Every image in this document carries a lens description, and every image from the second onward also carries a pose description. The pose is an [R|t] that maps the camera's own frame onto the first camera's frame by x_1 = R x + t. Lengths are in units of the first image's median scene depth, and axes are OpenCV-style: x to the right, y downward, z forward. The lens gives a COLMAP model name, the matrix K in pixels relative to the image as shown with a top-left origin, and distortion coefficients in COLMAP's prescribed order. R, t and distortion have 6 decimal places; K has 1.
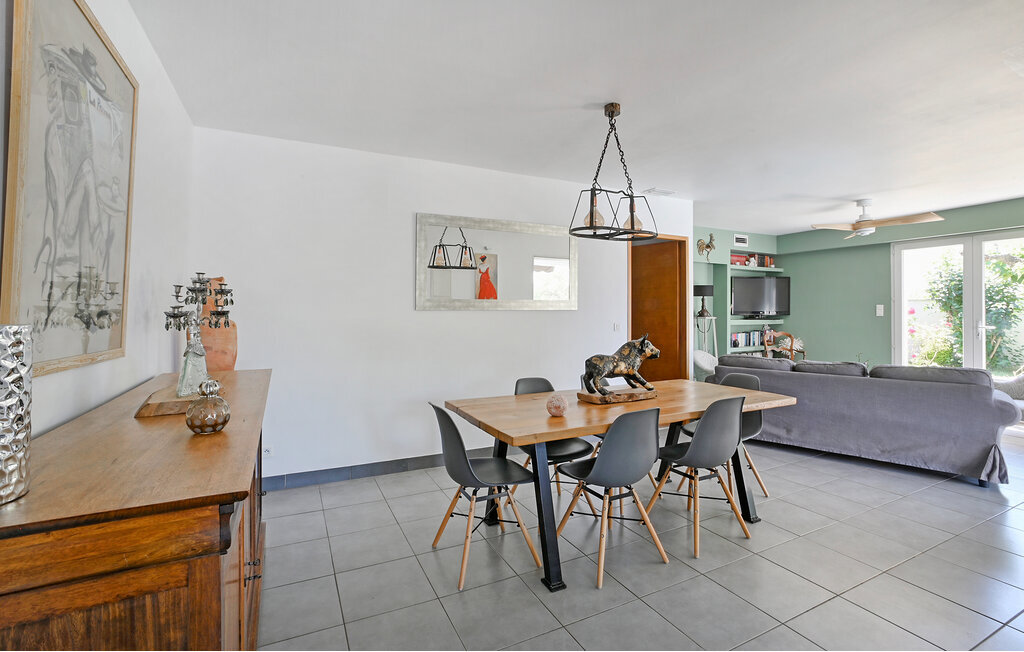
lens RADIAL K [[446.5, 0, 515.1], [0, 446.5, 308.9], [0, 0, 1]] dist [-0.041093, 0.023832]
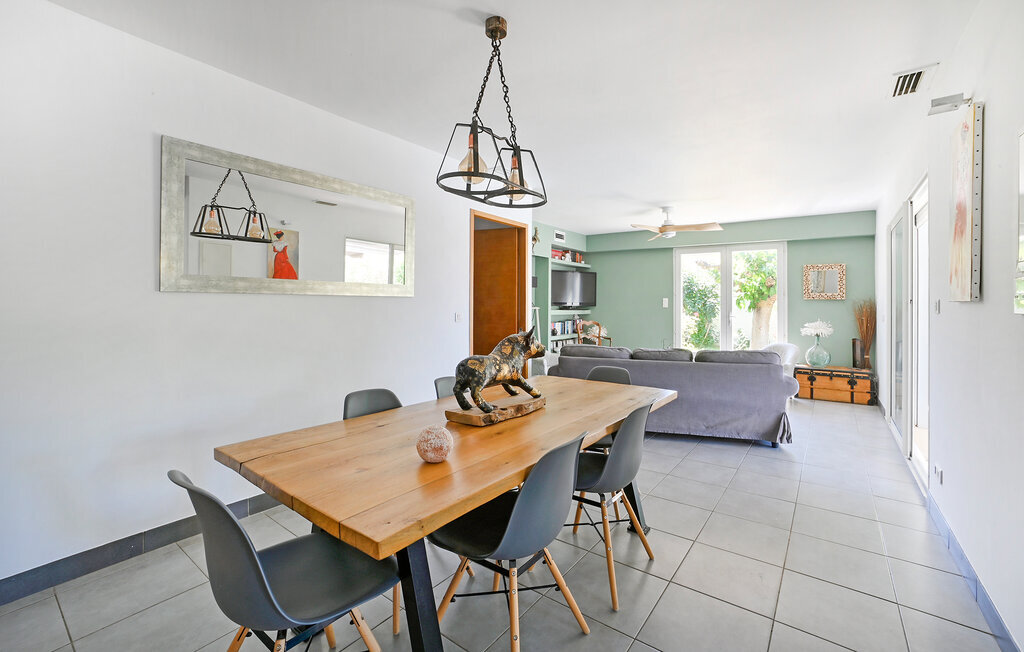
lens RADIAL K [[418.8, 0, 548.0], [0, 418.8, 308.3], [0, 0, 1]] dist [-0.051159, 0.015813]
pose [[0.869560, 0.005707, 0.493794, -0.025657], [-0.015517, 0.999755, 0.015772, 0.007251], [-0.493583, -0.021377, 0.869436, 0.197029]]
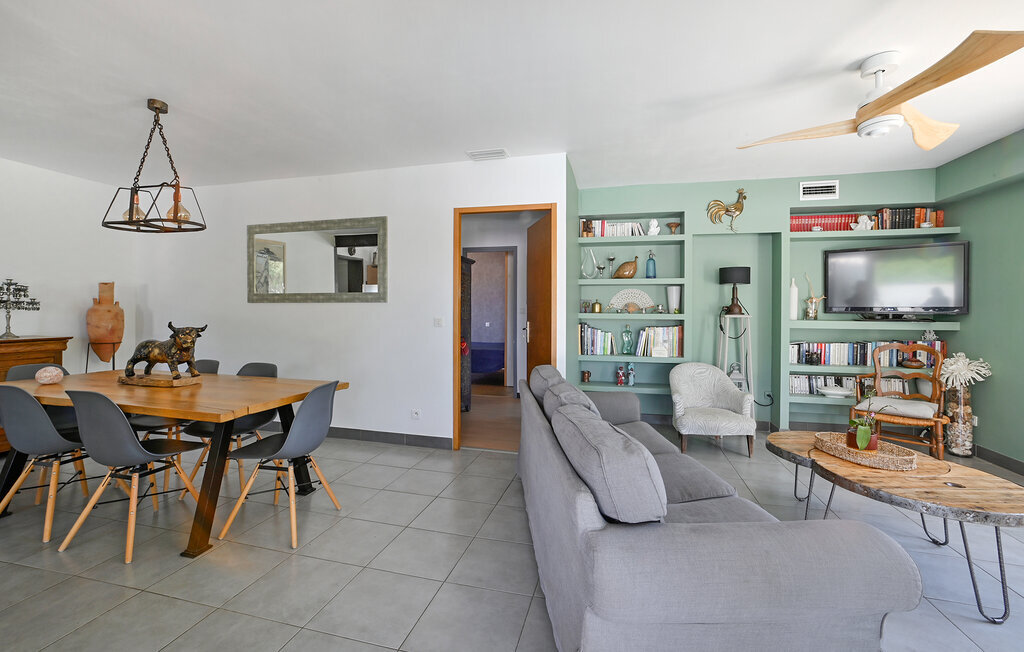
lens RADIAL K [[436.6, 0, 521.3], [0, 436.6, 308.4], [0, 0, 1]] dist [-0.012309, 0.014393]
pose [[0.774903, 0.001532, -0.632079, 0.886483], [-0.002544, 0.999997, -0.000695, 0.015344], [0.632075, 0.002146, 0.774904, 0.426011]]
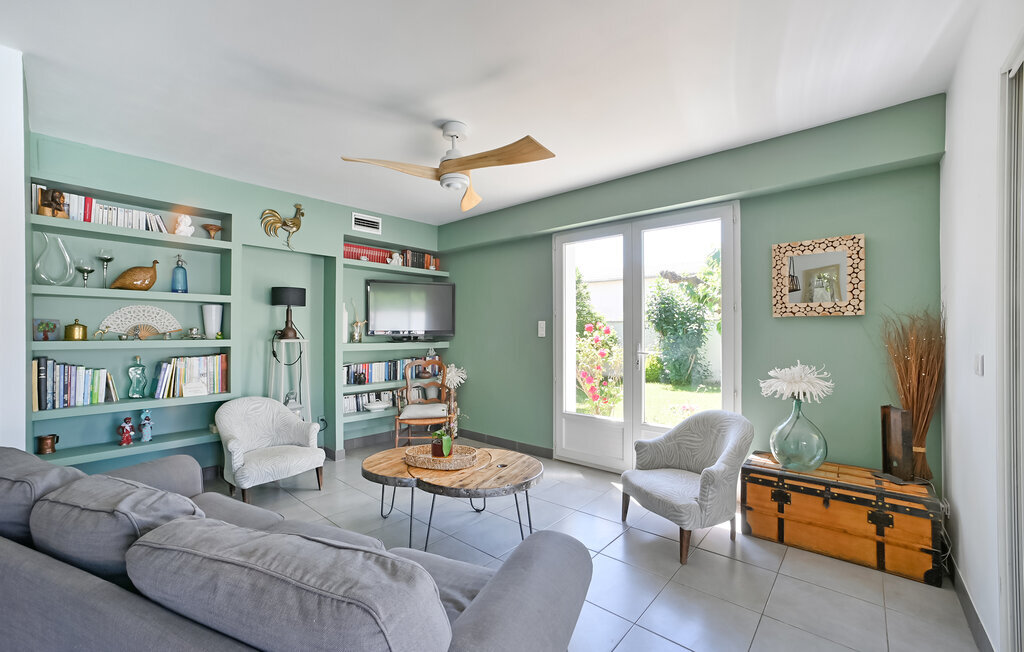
lens RADIAL K [[420.0, 0, 526.9], [0, 420.0, 331.6], [0, 0, 1]] dist [-0.062270, 0.025394]
pose [[0.916895, 0.001165, 0.399126, 0.747408], [-0.002828, 0.999990, 0.003576, 0.007358], [-0.399118, -0.004407, 0.916889, 0.513844]]
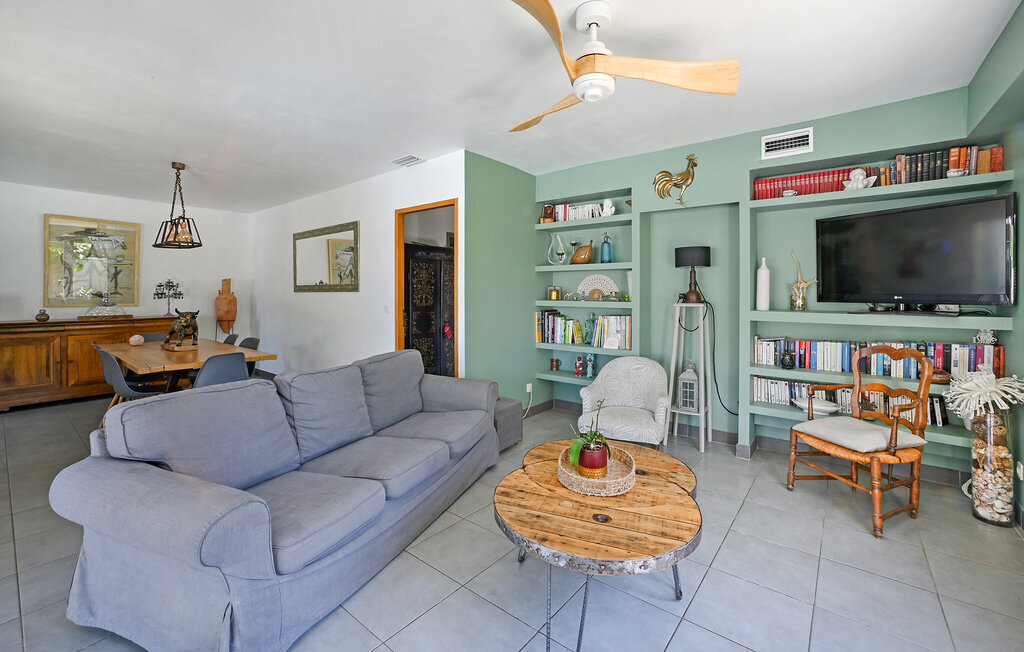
lens RADIAL K [[438.3, 0, 511.8], [0, 438.3, 287.8], [0, 0, 1]] dist [0.000786, 0.000604]
pose [[0.425839, -0.006347, -0.904777, 1.253824], [0.006322, 0.999972, -0.004039, -0.000670], [0.904777, -0.004000, 0.425867, 0.827180]]
